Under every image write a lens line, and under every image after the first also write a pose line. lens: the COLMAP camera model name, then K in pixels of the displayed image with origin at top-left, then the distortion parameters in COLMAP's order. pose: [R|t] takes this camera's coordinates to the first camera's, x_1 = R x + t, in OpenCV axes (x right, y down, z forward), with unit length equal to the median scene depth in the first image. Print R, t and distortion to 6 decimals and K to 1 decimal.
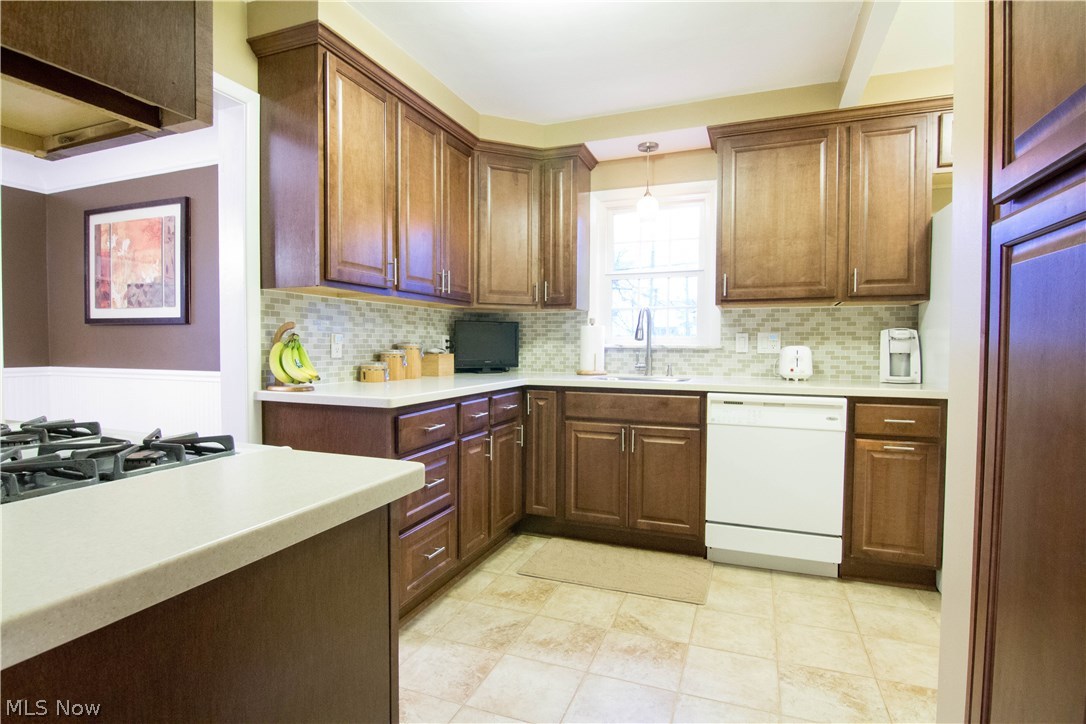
lens RADIAL K [[554.3, 0, 537.6], [0, 554.3, 362.1], [0, 0, 1]] dist [-0.009146, -0.009636]
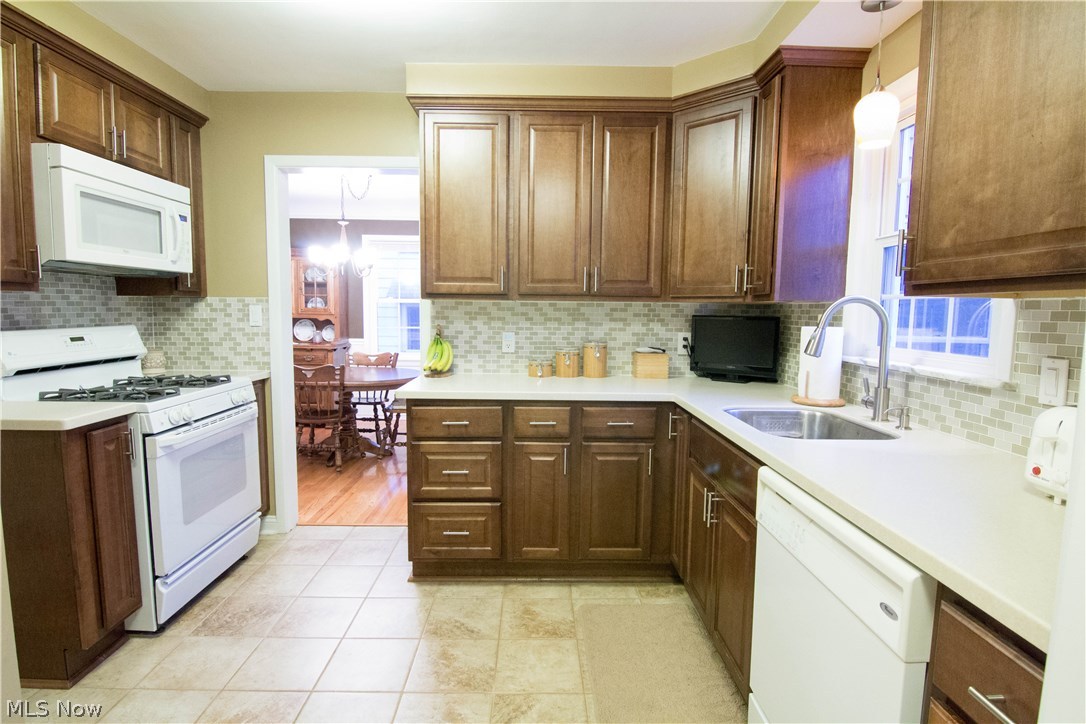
lens RADIAL K [[554.3, 0, 537.8], [0, 554.3, 361.6], [0, 0, 1]] dist [-0.009146, -0.009636]
pose [[0.365077, 0.087852, -0.926823, 0.675777], [-0.038960, 0.996107, 0.079072, -0.075177], [0.930162, 0.007242, 0.367078, 0.559044]]
